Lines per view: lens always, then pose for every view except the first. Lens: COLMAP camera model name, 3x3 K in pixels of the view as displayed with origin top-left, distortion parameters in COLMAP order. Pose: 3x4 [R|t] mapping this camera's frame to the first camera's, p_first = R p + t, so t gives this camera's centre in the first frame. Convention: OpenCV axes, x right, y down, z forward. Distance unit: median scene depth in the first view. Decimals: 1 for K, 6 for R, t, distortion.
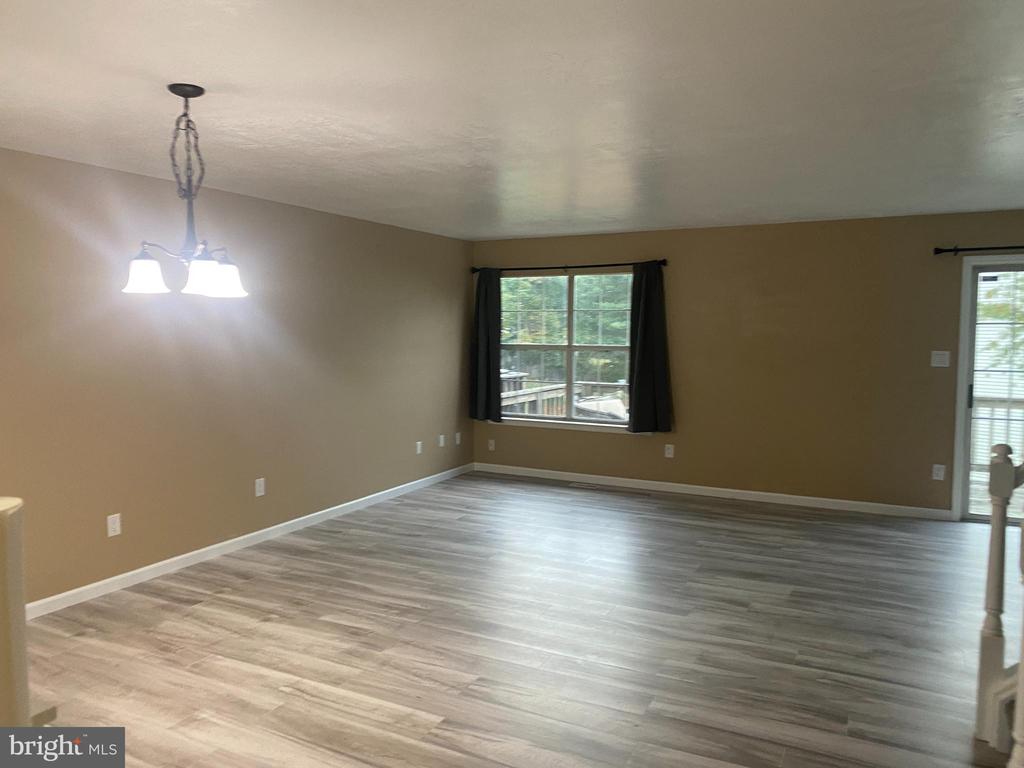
lens RADIAL K [[777.5, 0, 509.1], [0, 777.5, 367.9], [0, 0, 1]] dist [0.065034, -0.069039]
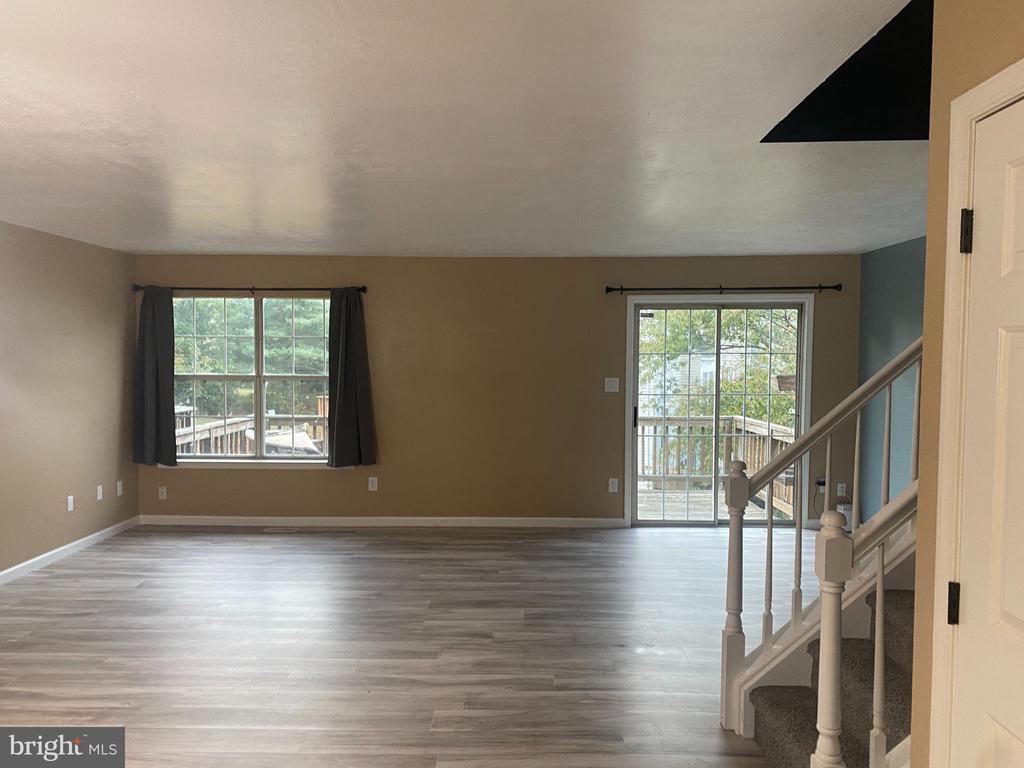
lens RADIAL K [[777.5, 0, 514.5], [0, 777.5, 378.6], [0, 0, 1]] dist [0.065034, -0.069039]
pose [[0.896167, -0.011969, 0.443556, -0.079940], [0.021648, 0.999625, -0.016764, -0.004822], [-0.443189, 0.024626, 0.896090, 0.068339]]
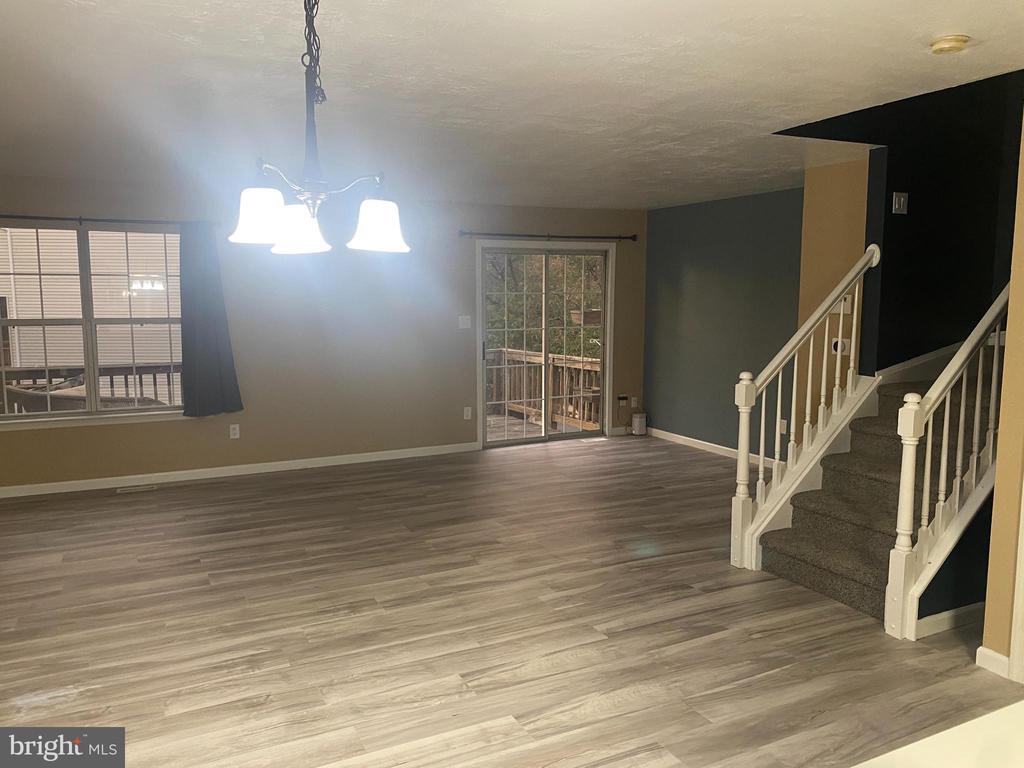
lens RADIAL K [[777.5, 0, 506.4], [0, 777.5, 374.4], [0, 0, 1]] dist [0.065034, -0.069039]
pose [[0.590822, -0.085406, 0.802269, -0.435026], [0.047458, 0.996338, 0.071116, -0.014185], [-0.805405, -0.003943, 0.592712, 0.245067]]
